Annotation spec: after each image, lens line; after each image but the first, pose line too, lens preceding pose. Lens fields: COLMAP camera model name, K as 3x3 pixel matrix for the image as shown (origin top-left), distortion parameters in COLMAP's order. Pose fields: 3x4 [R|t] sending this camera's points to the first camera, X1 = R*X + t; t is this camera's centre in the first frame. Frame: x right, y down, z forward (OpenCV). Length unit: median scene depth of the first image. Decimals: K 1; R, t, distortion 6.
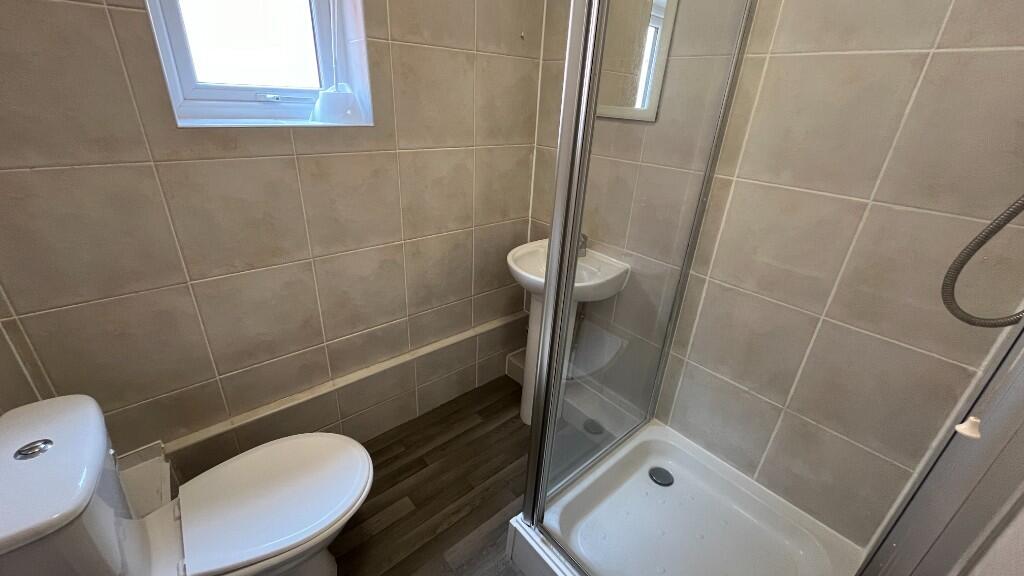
lens RADIAL K [[412.0, 0, 509.7], [0, 412.0, 286.5], [0, 0, 1]] dist [-0.001962, 0.000495]
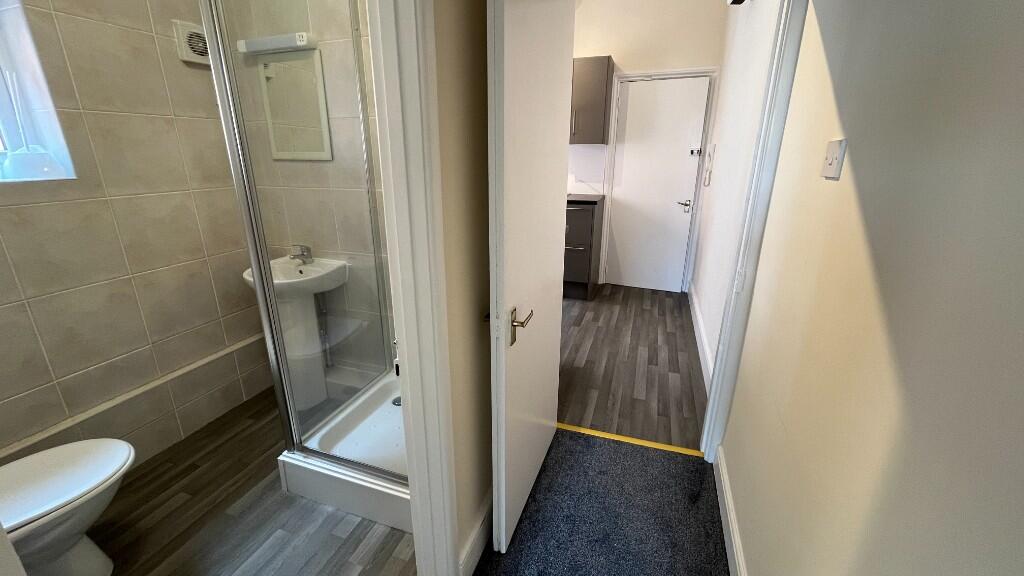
lens RADIAL K [[412.0, 0, 509.6], [0, 412.0, 283.5], [0, 0, 1]] dist [-0.001962, 0.000495]
pose [[0.865203, -0.198496, 0.460459, 0.122896], [0.245676, 0.968344, -0.044188, 0.227173], [-0.437112, 0.151355, 0.886581, -0.476825]]
